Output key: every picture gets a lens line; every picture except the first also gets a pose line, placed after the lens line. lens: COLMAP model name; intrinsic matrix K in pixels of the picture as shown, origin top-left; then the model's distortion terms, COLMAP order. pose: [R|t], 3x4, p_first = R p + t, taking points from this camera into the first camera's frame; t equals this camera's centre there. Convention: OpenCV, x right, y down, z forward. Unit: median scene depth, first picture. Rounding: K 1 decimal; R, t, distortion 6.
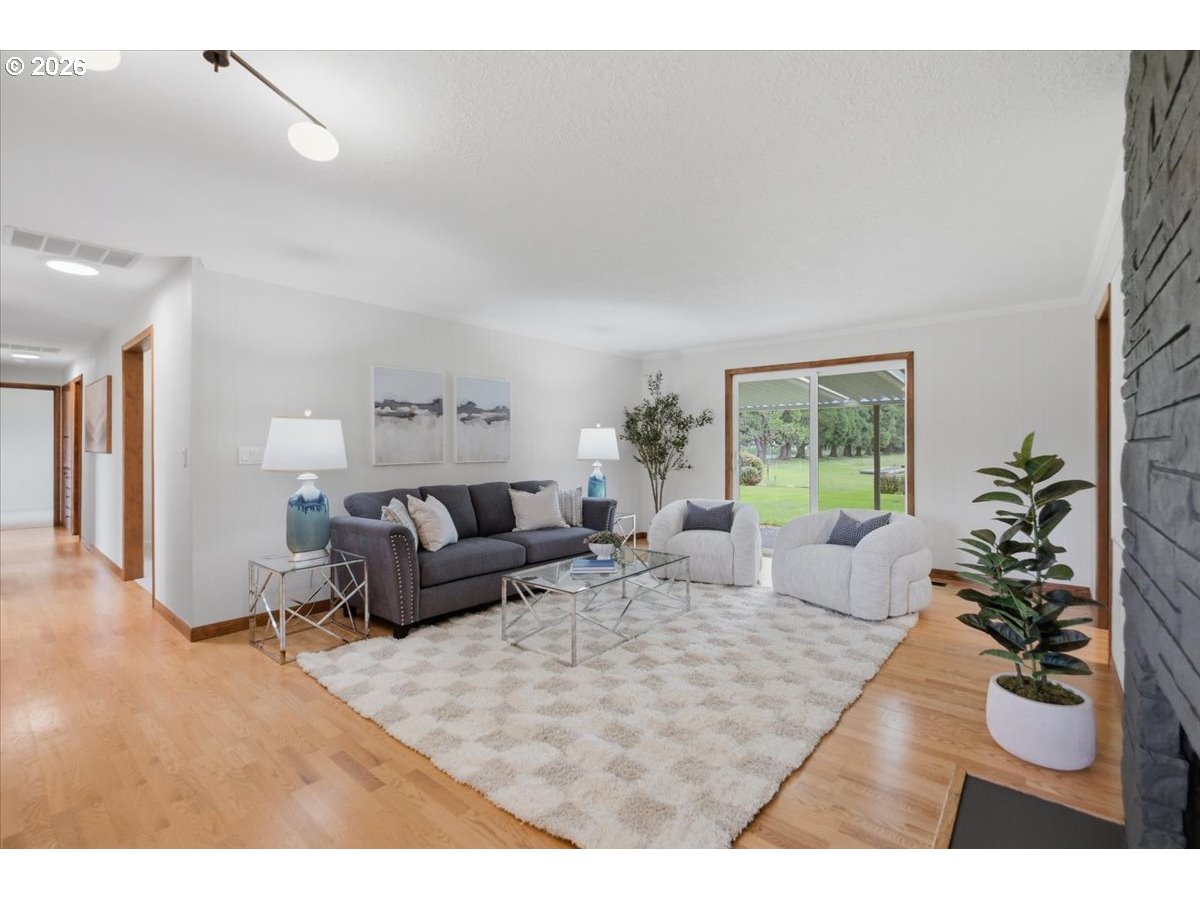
lens RADIAL K [[523.2, 0, 606.0], [0, 523.2, 447.7], [0, 0, 1]] dist [-0.005520, 0.000605]
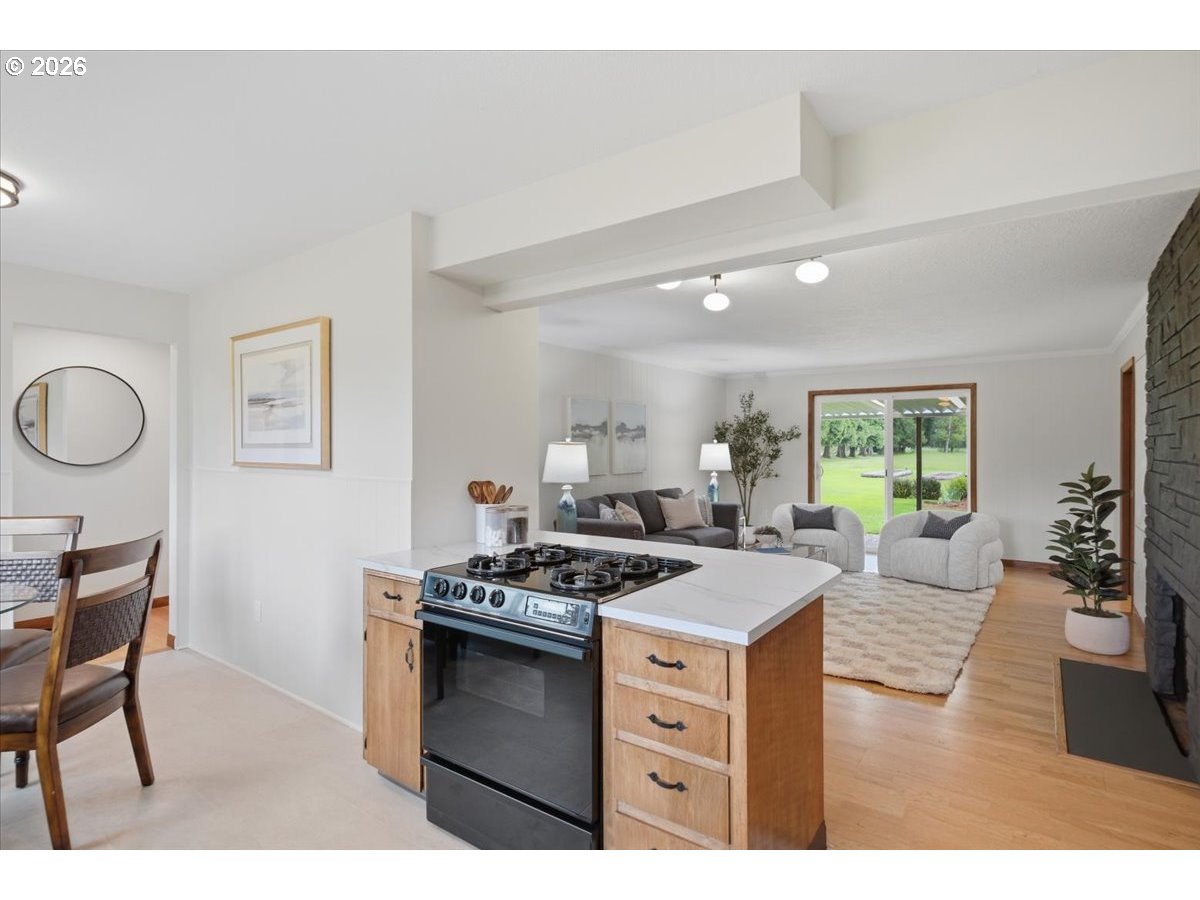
lens RADIAL K [[596.9, 0, 605.6], [0, 596.9, 450.0], [0, 0, 1]] dist [0.002459, -0.000518]
pose [[0.997903, 0.001163, 0.064713, -0.422848], [-0.001521, 0.999984, 0.005482, -0.036266], [-0.064706, -0.005569, 0.997889, -0.397234]]
